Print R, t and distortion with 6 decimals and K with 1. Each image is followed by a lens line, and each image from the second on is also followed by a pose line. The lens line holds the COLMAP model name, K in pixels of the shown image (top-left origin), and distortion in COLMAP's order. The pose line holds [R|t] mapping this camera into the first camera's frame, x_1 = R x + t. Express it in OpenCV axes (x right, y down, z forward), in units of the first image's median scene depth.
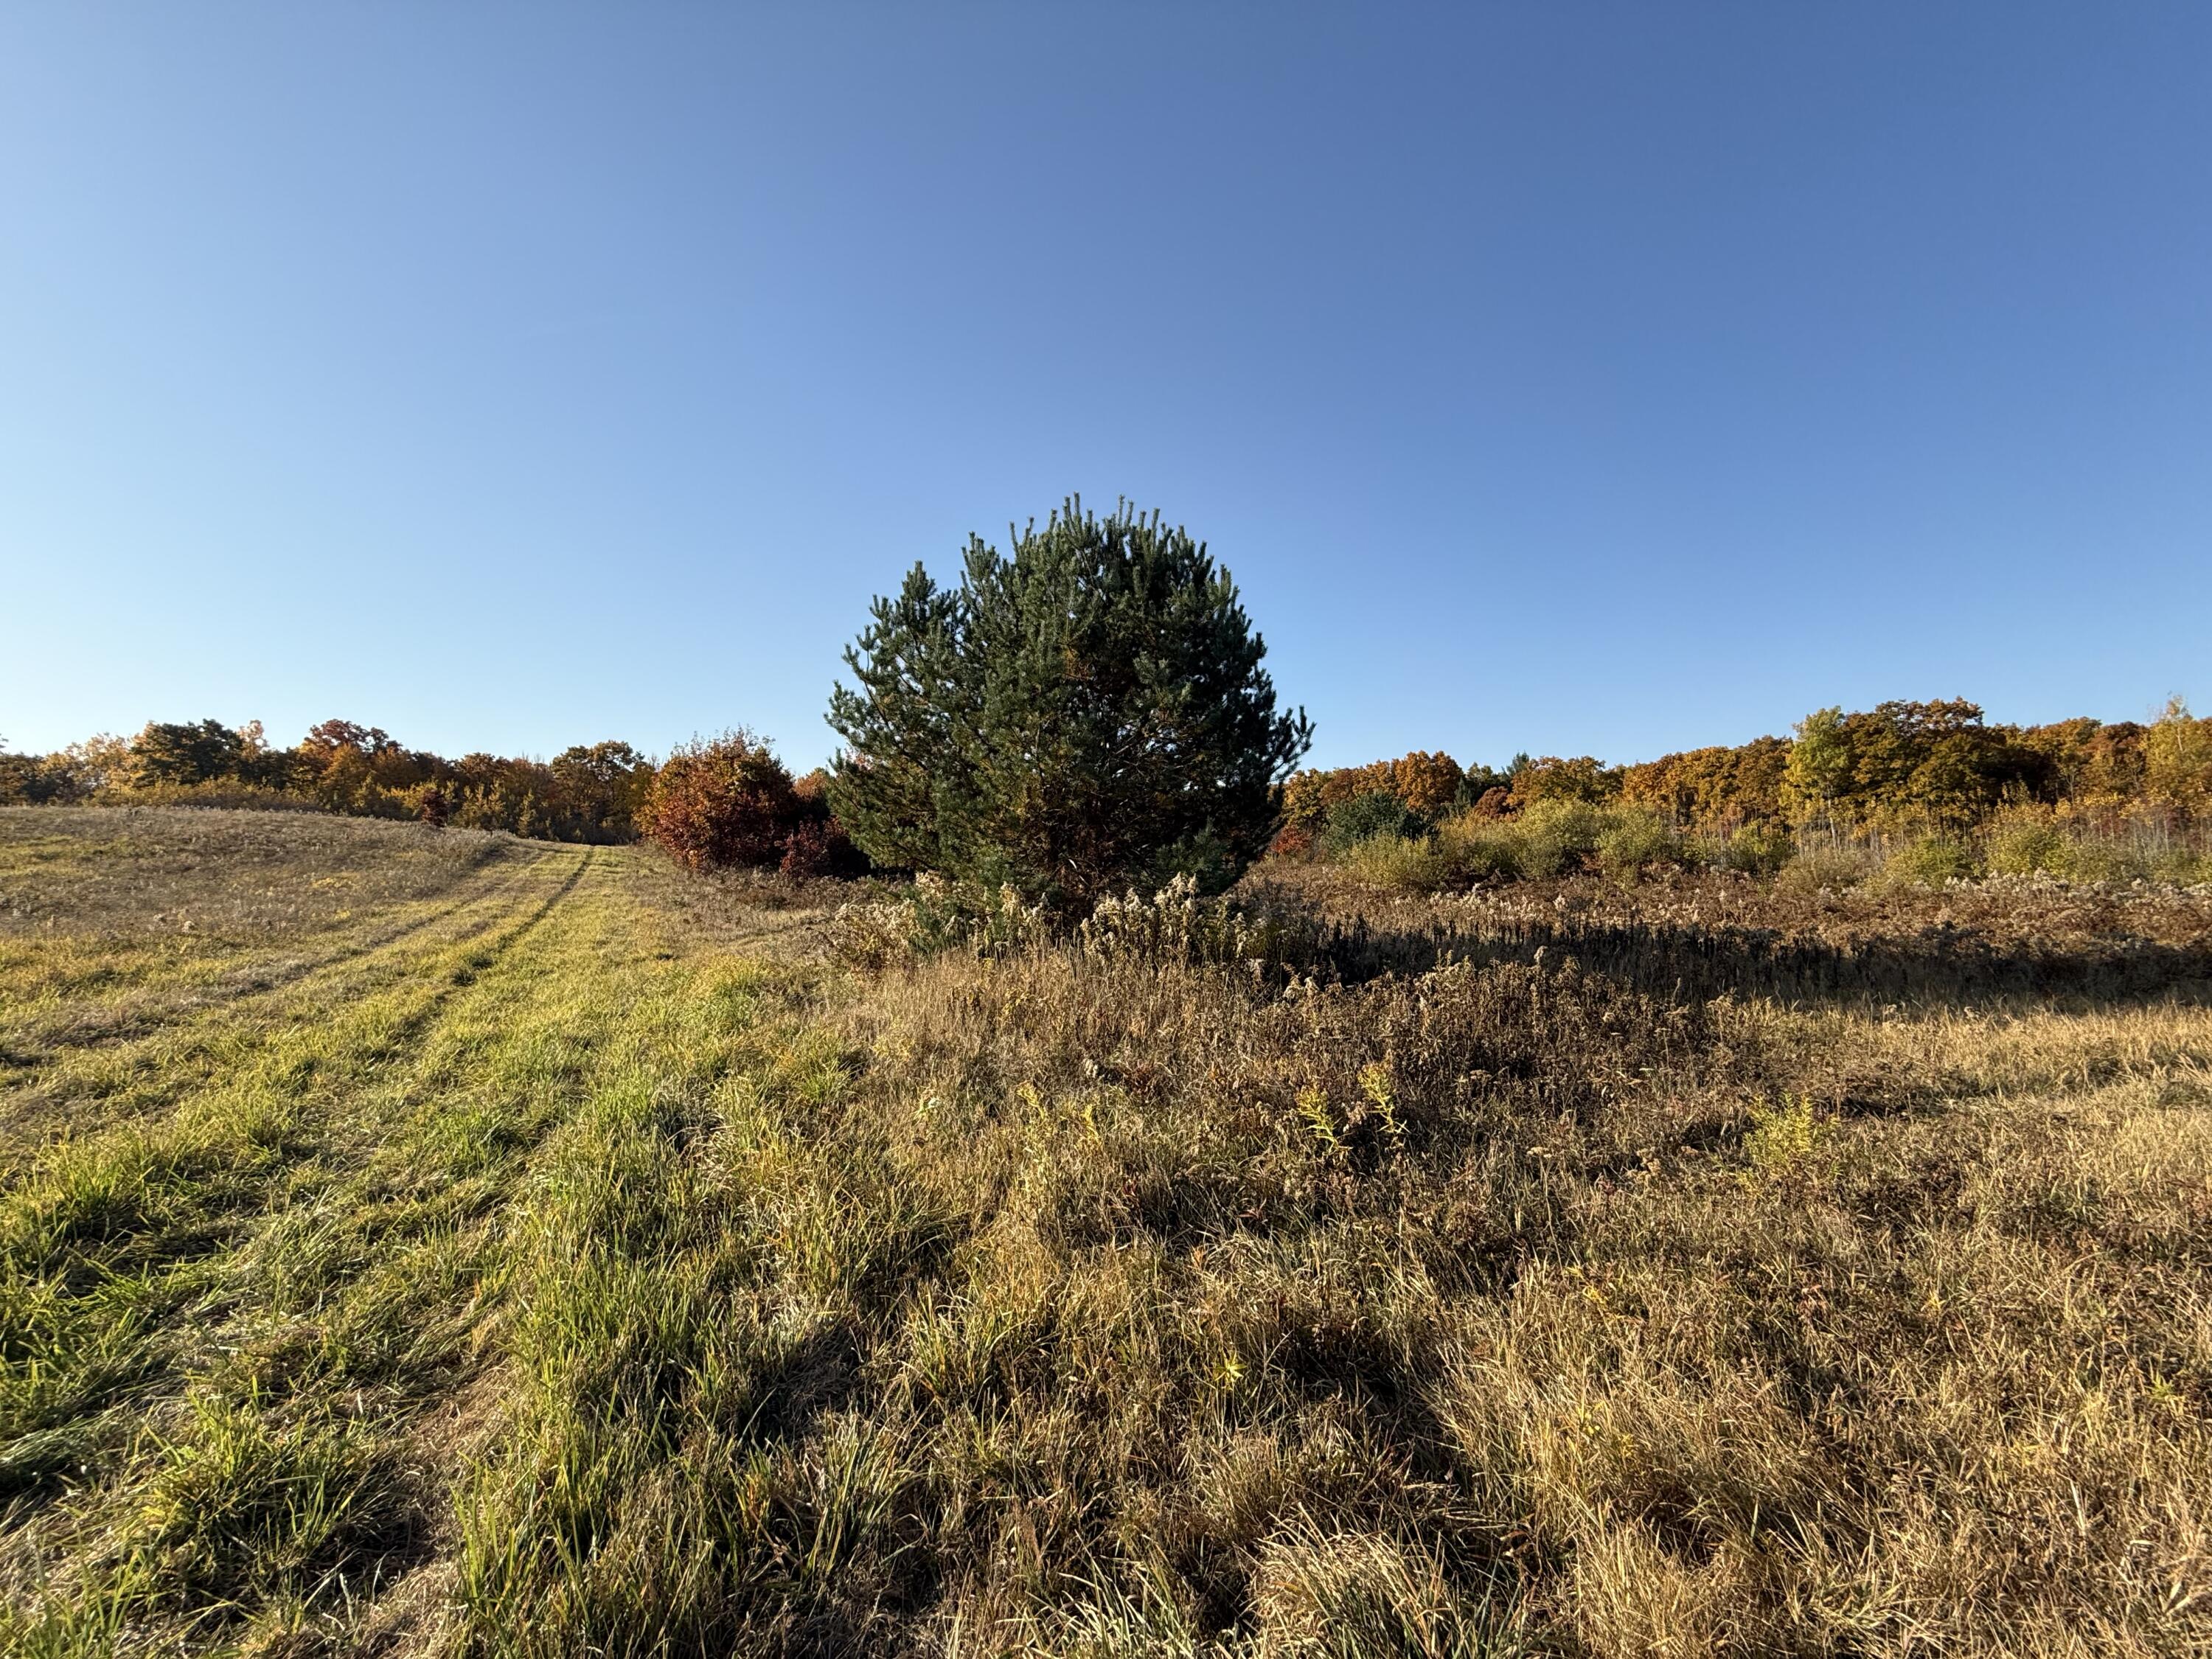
lens RADIAL K [[881.0, 0, 1100.3], [0, 881.0, 820.2], [0, 0, 1]] dist [0.001363, -0.000172]
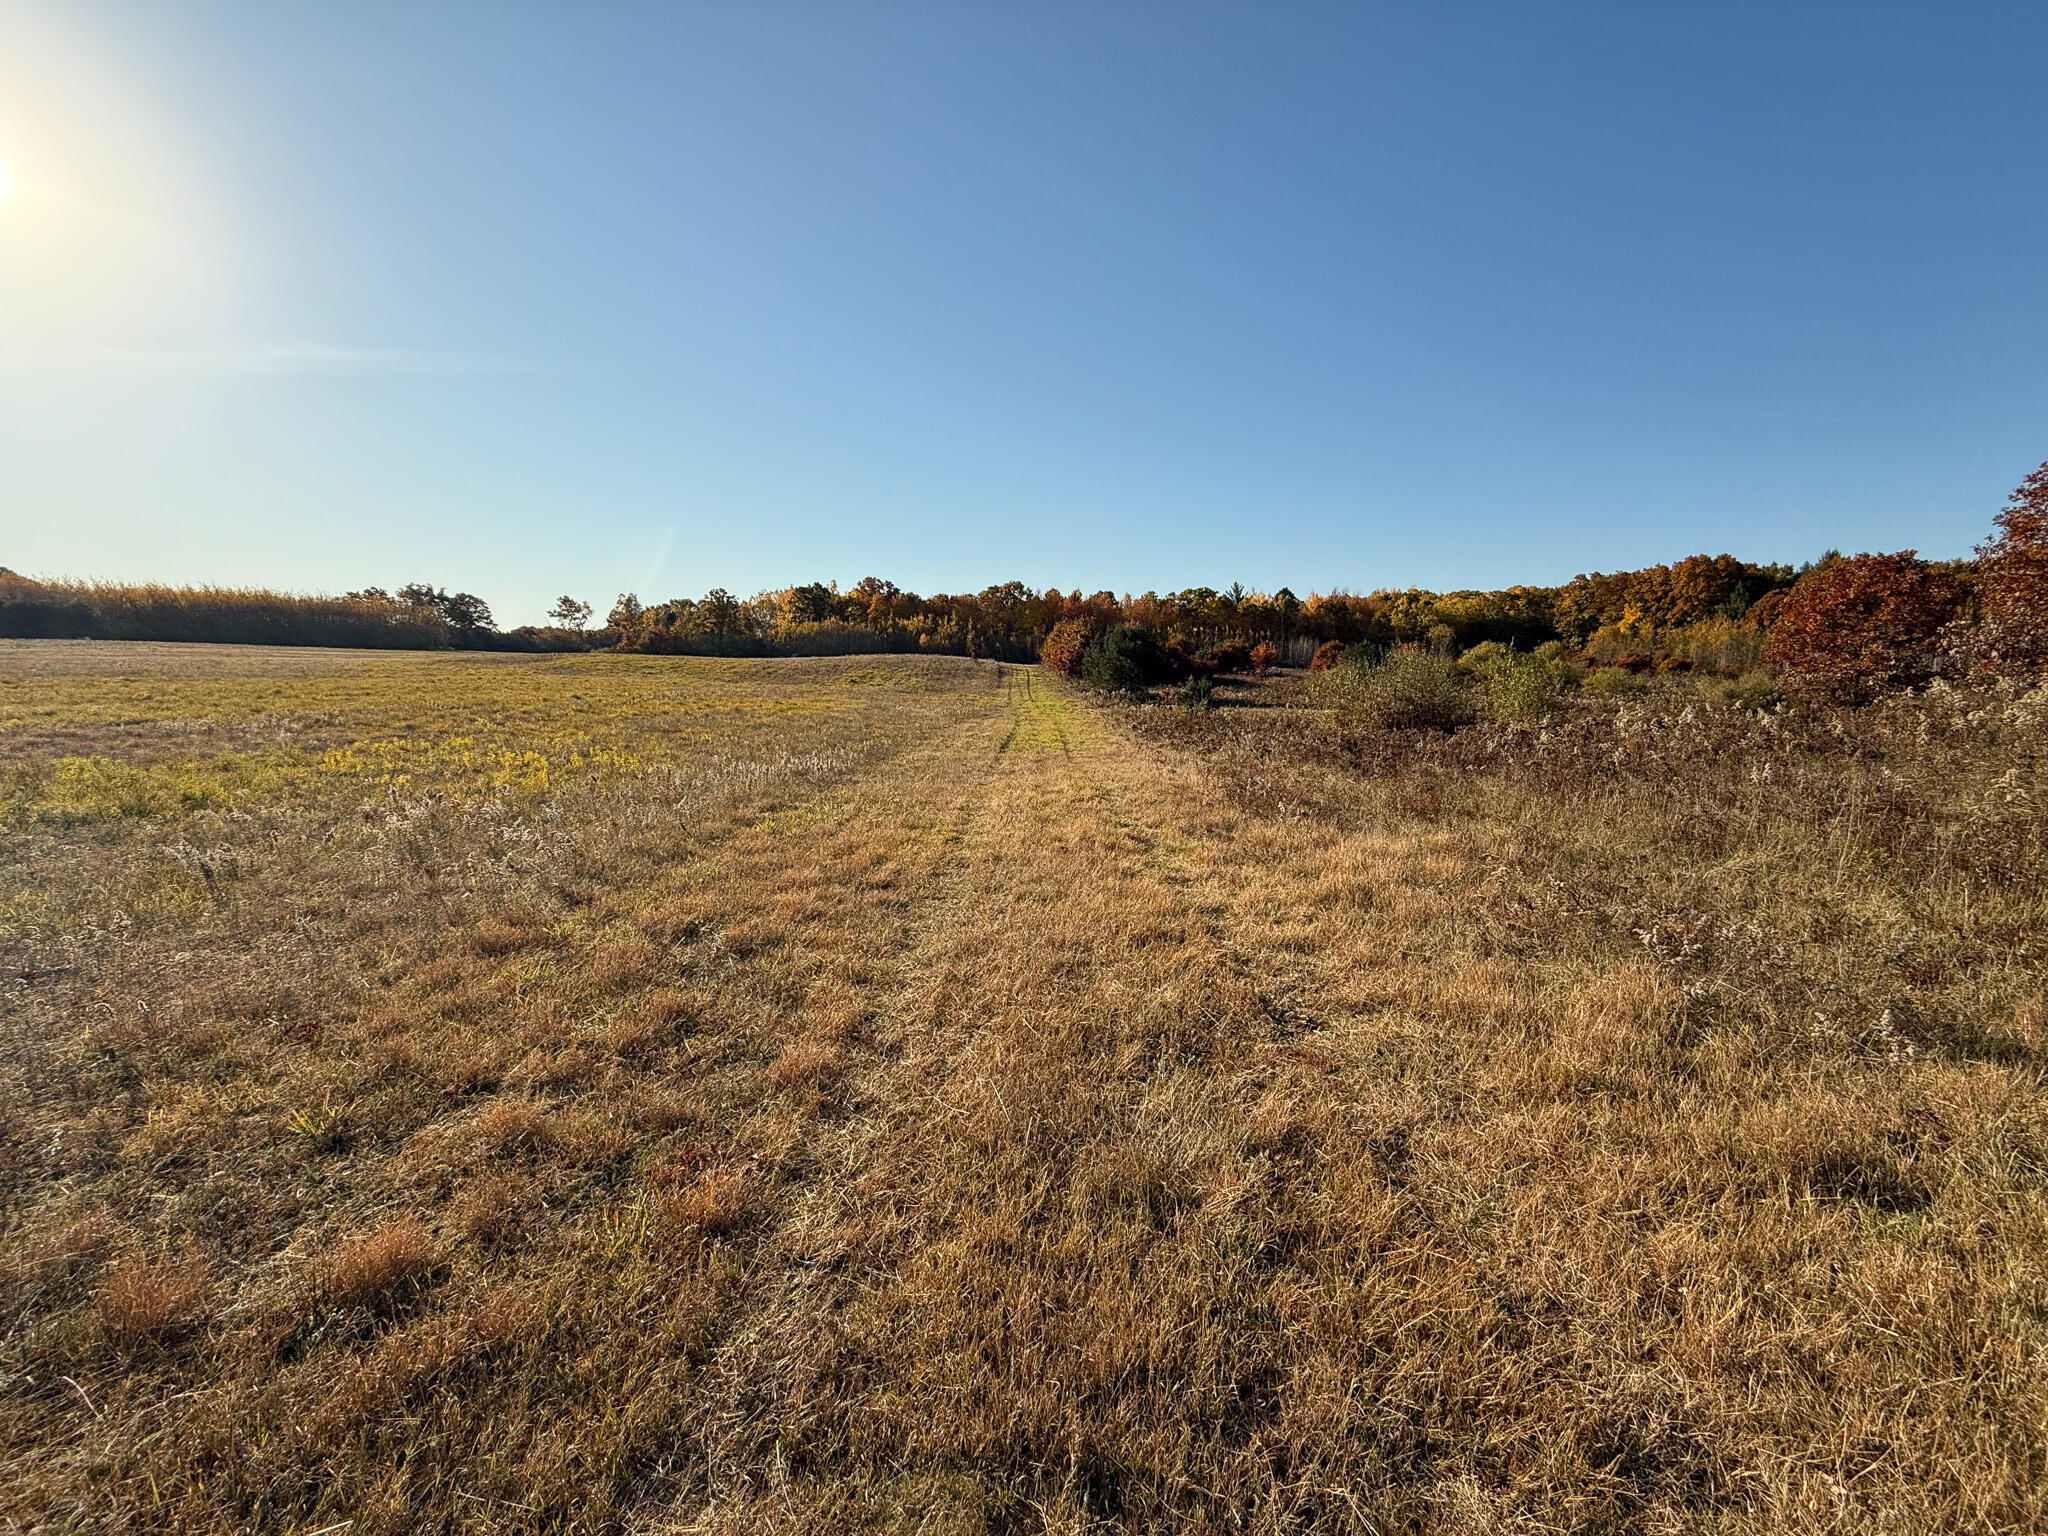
lens RADIAL K [[815.7, 0, 1016.2], [0, 815.7, 762.2], [0, 0, 1]] dist [0.001363, -0.000172]
pose [[0.883646, 0.058161, -0.464529, 1.588159], [0.025261, 0.984884, 0.171364, -0.321371], [0.467473, -0.163160, 0.868820, -3.543812]]
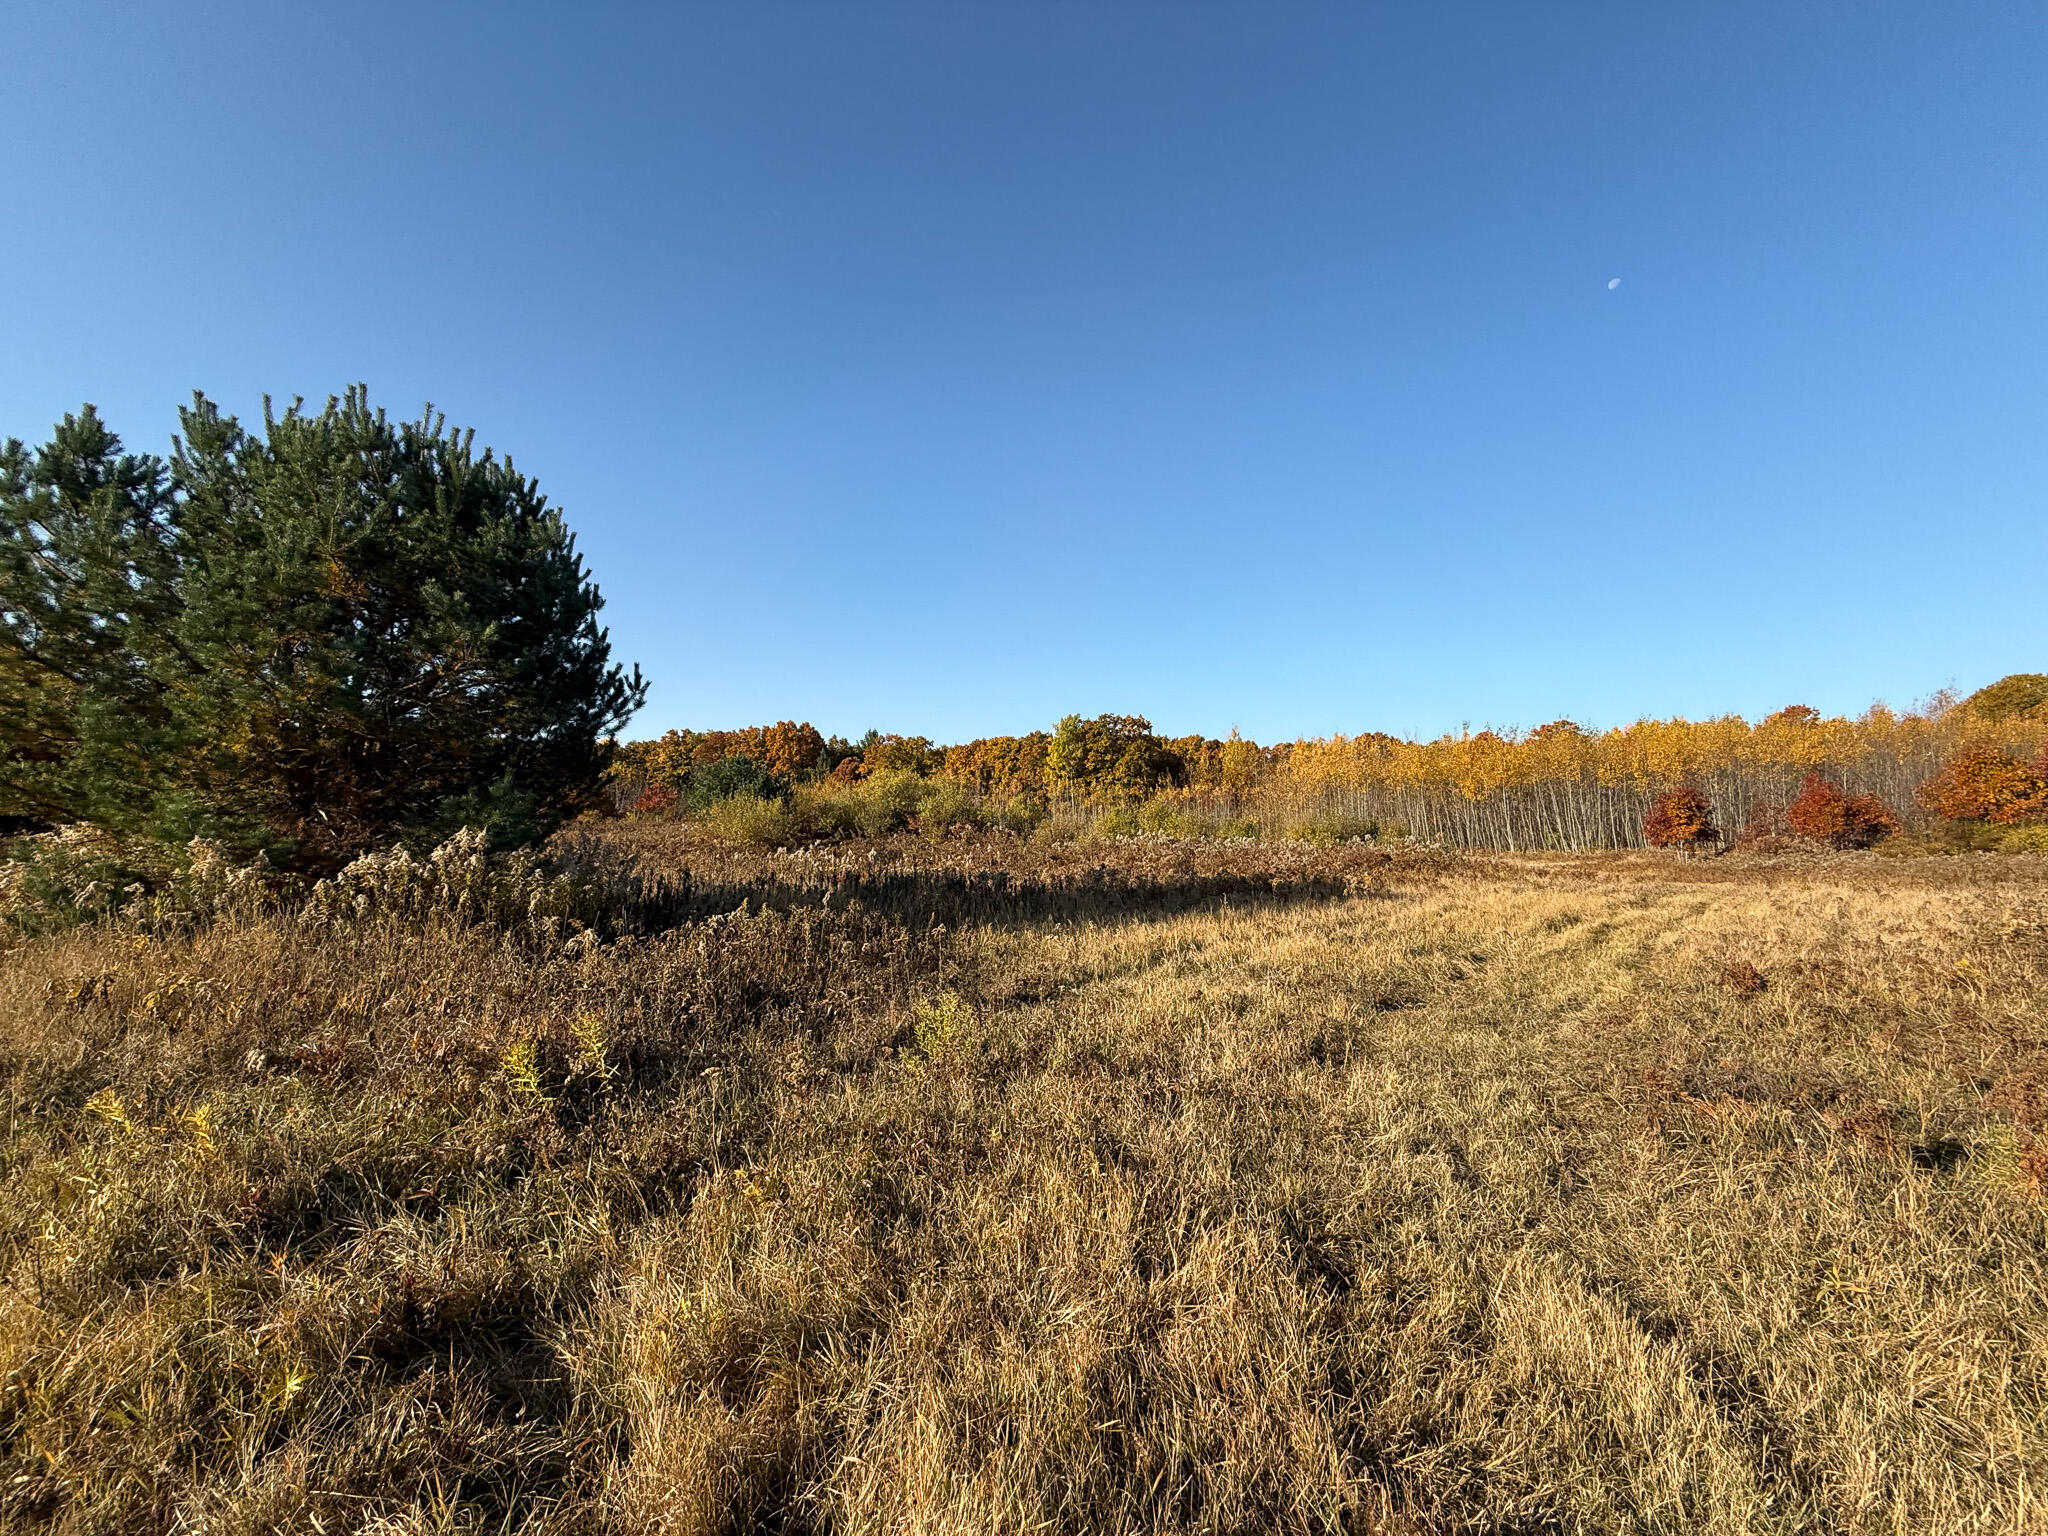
lens RADIAL K [[815.7, 0, 1019.1], [0, 815.7, 761.9], [0, 0, 1]] dist [0.001363, -0.000172]
pose [[0.810762, 0.054407, 0.582842, 0.039947], [-0.040051, 0.998494, -0.037493, 0.001288], [-0.584004, 0.007055, 0.811720, -0.014891]]
